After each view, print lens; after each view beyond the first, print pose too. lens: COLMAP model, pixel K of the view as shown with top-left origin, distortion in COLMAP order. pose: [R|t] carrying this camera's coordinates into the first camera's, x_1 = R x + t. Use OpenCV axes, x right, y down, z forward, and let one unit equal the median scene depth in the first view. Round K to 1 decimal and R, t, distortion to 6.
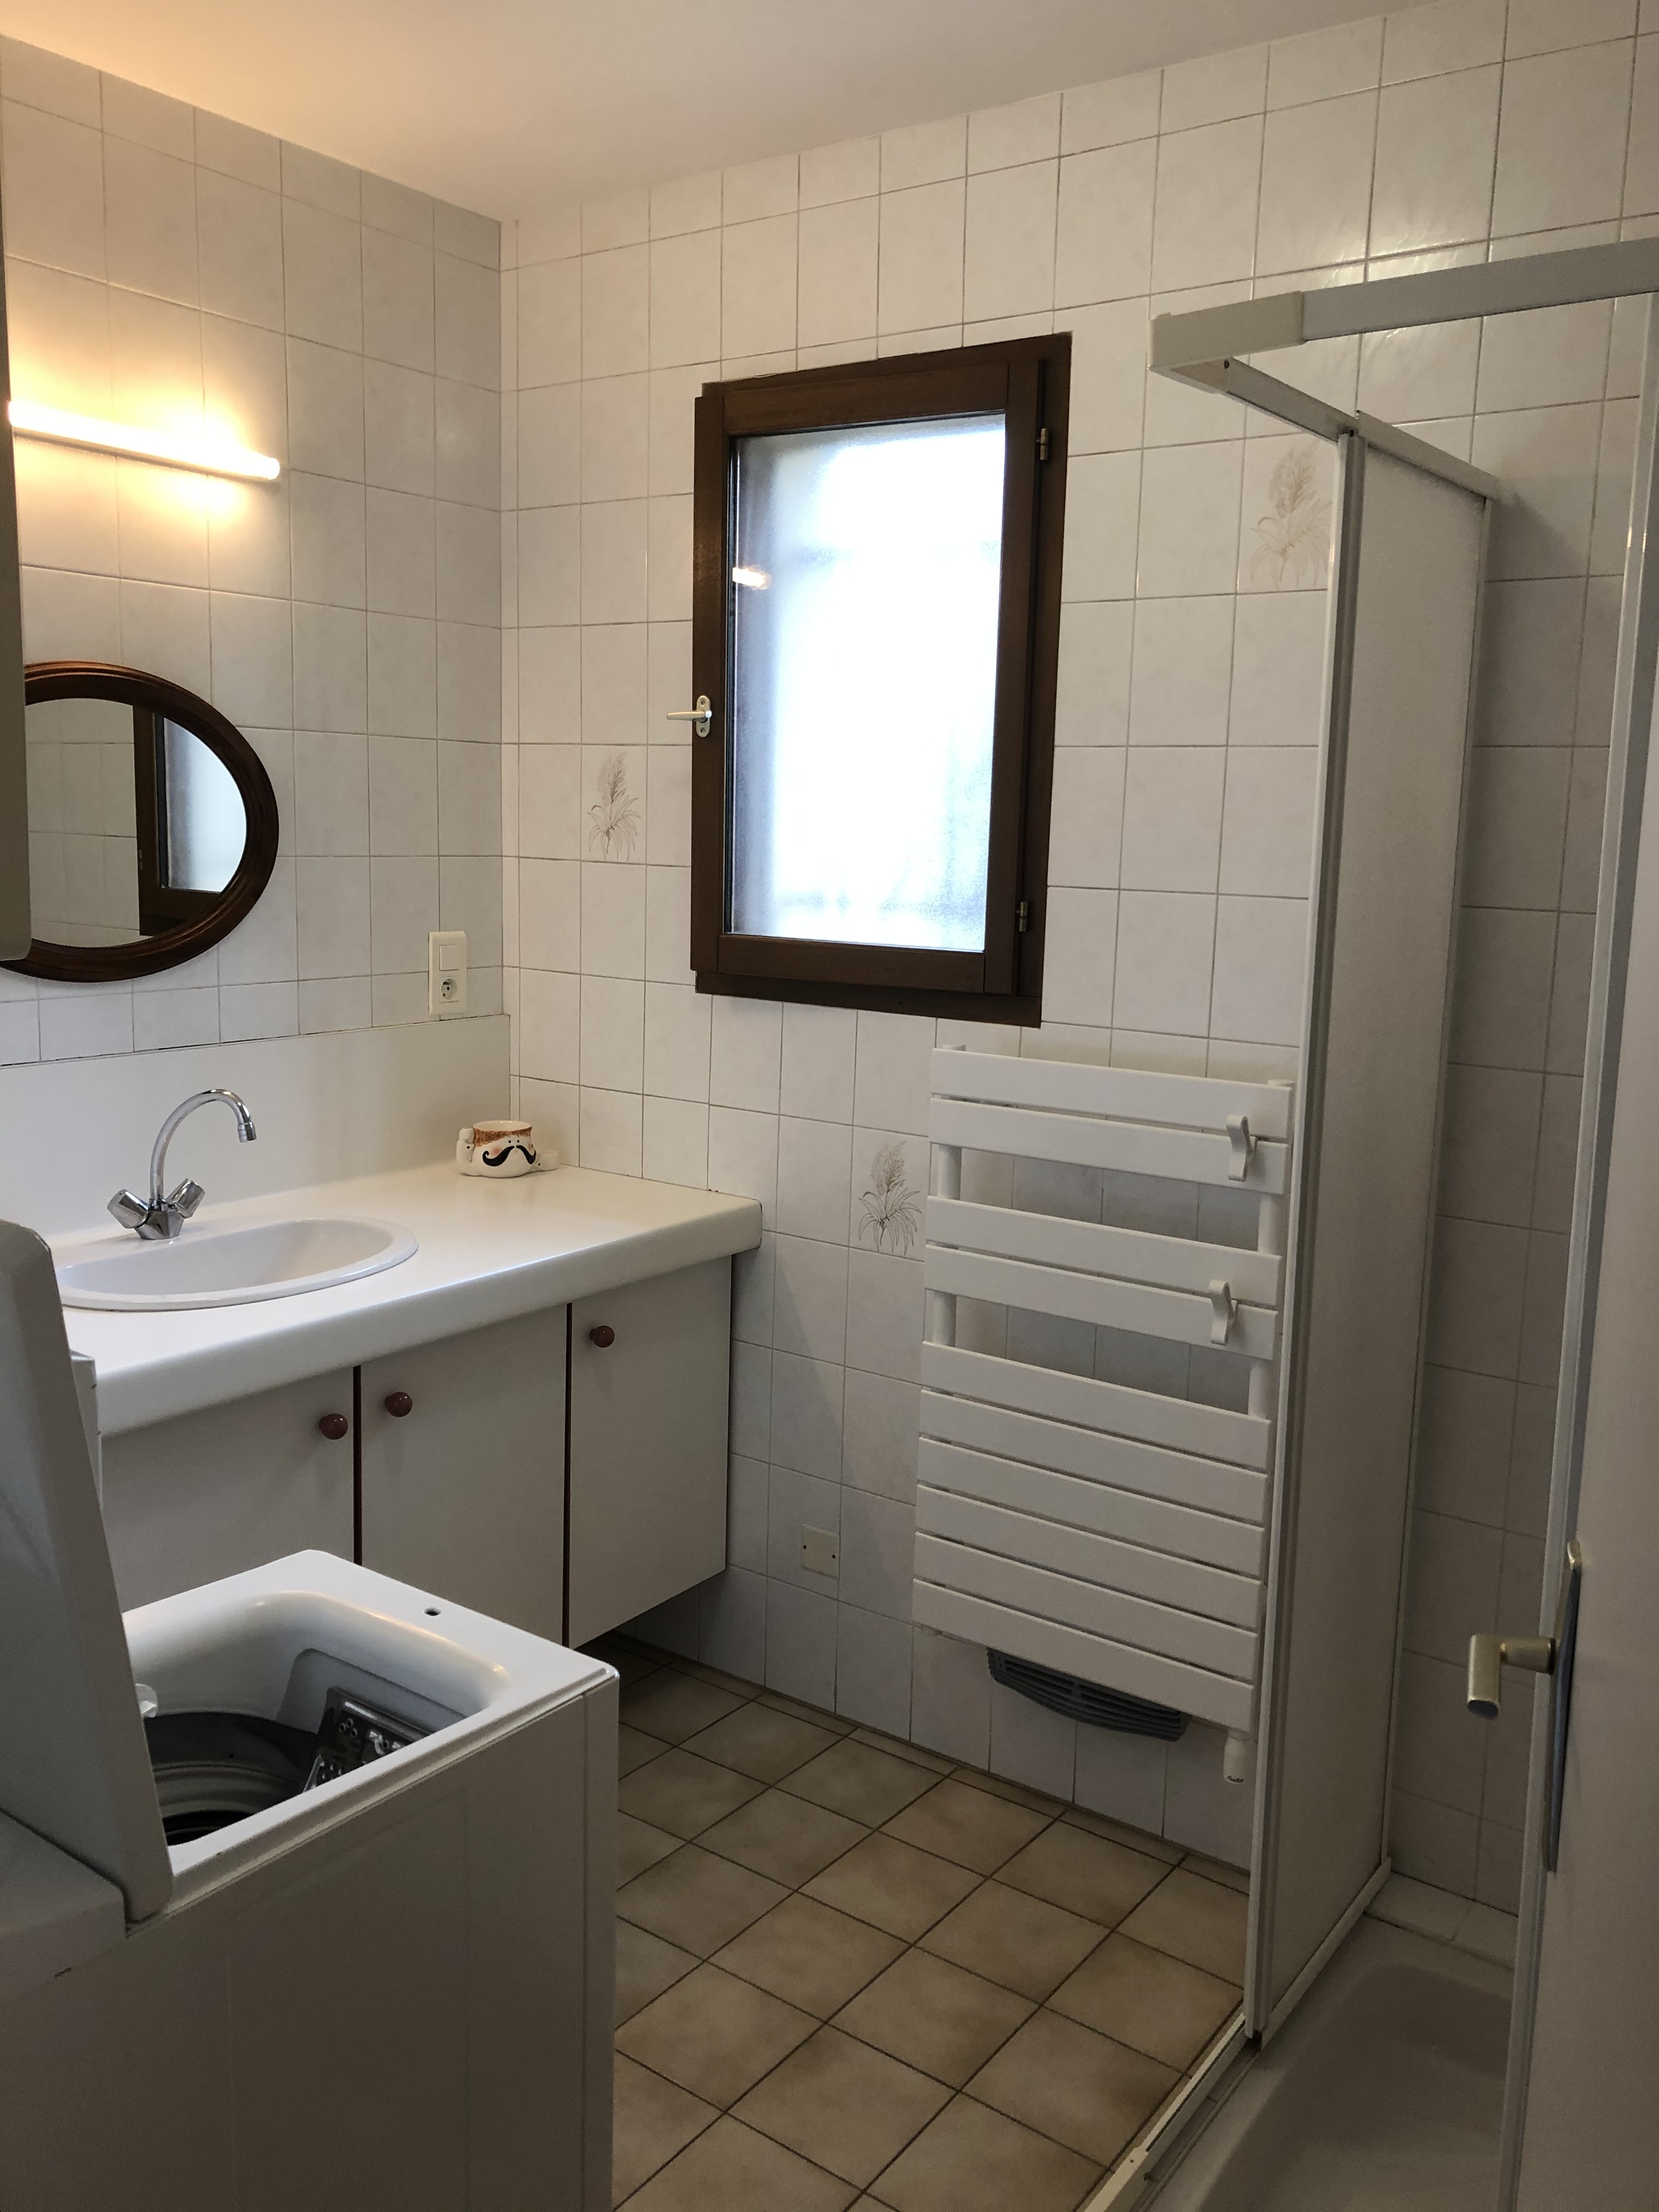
lens RADIAL K [[1808.7, 0, 829.5], [0, 1808.7, 1106.0], [0, 0, 1]] dist [0.054100, -0.054580]
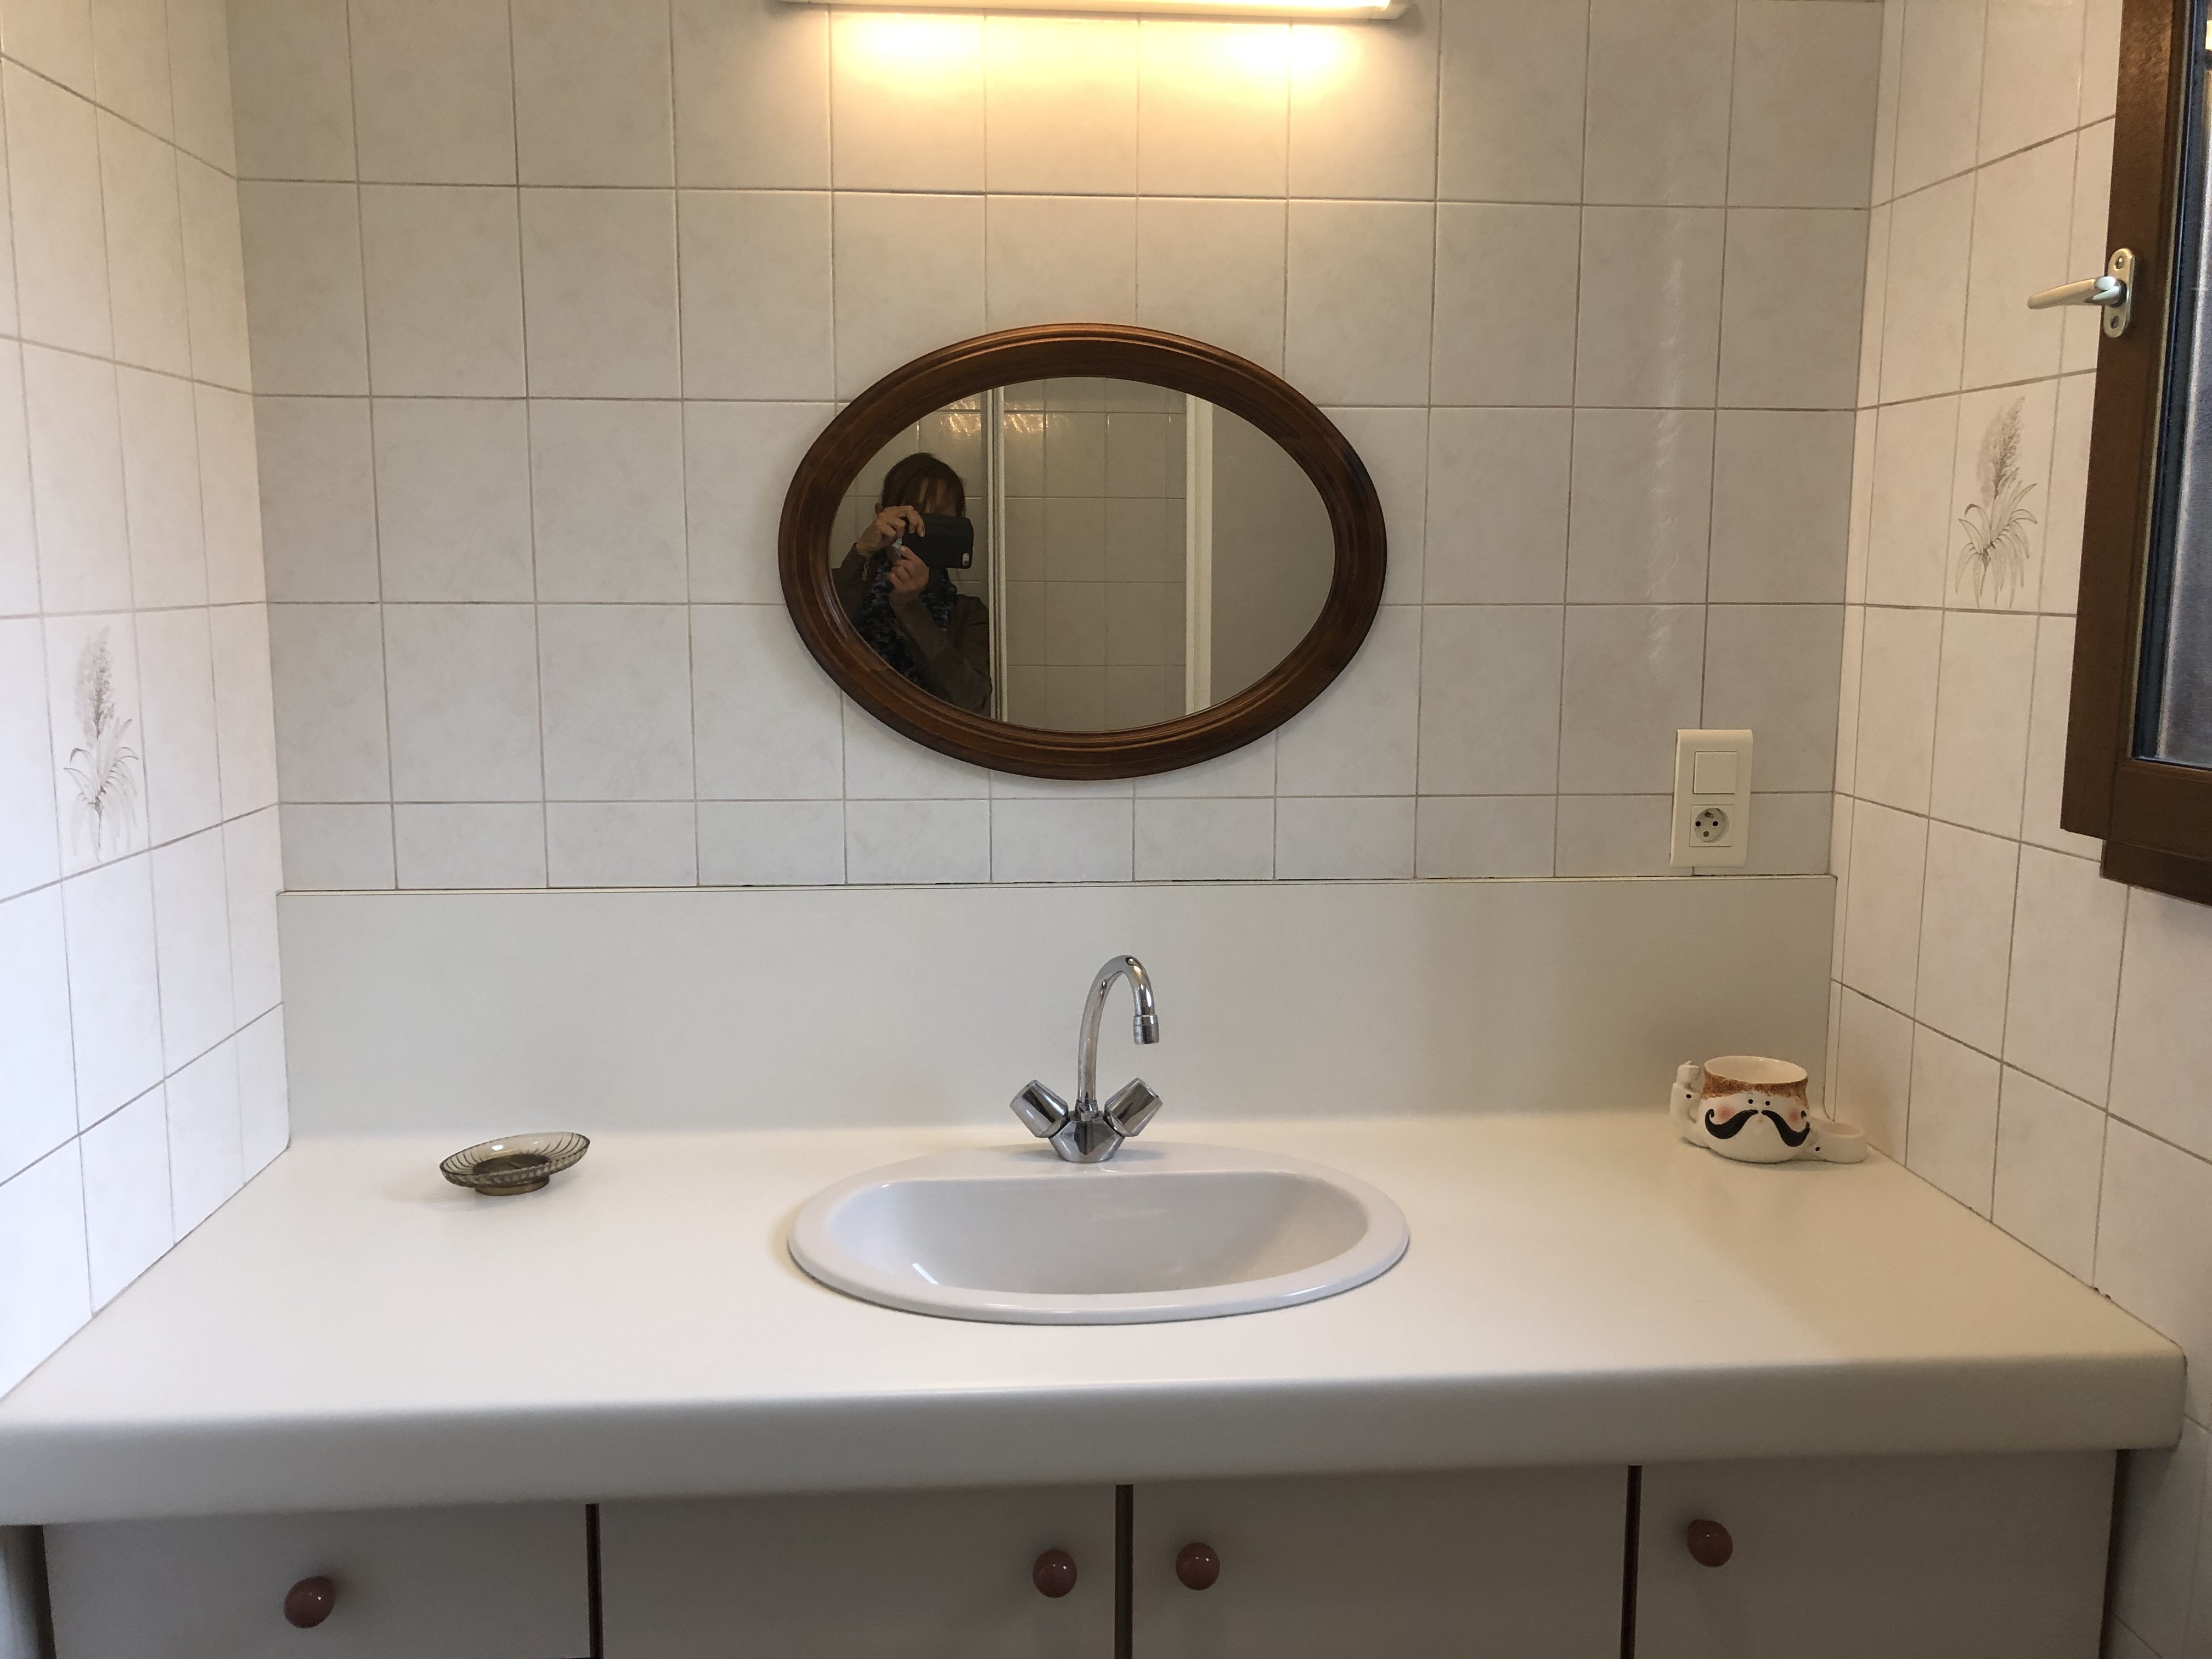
lens RADIAL K [[1808.7, 0, 1103.5], [0, 1808.7, 820.8], [0, 0, 1]] dist [0.054100, -0.054580]
pose [[0.648133, 0.082375, -0.757058, 0.119047], [-0.109336, 0.993899, 0.014542, -0.054669], [0.753637, 0.073349, 0.653185, 0.471682]]
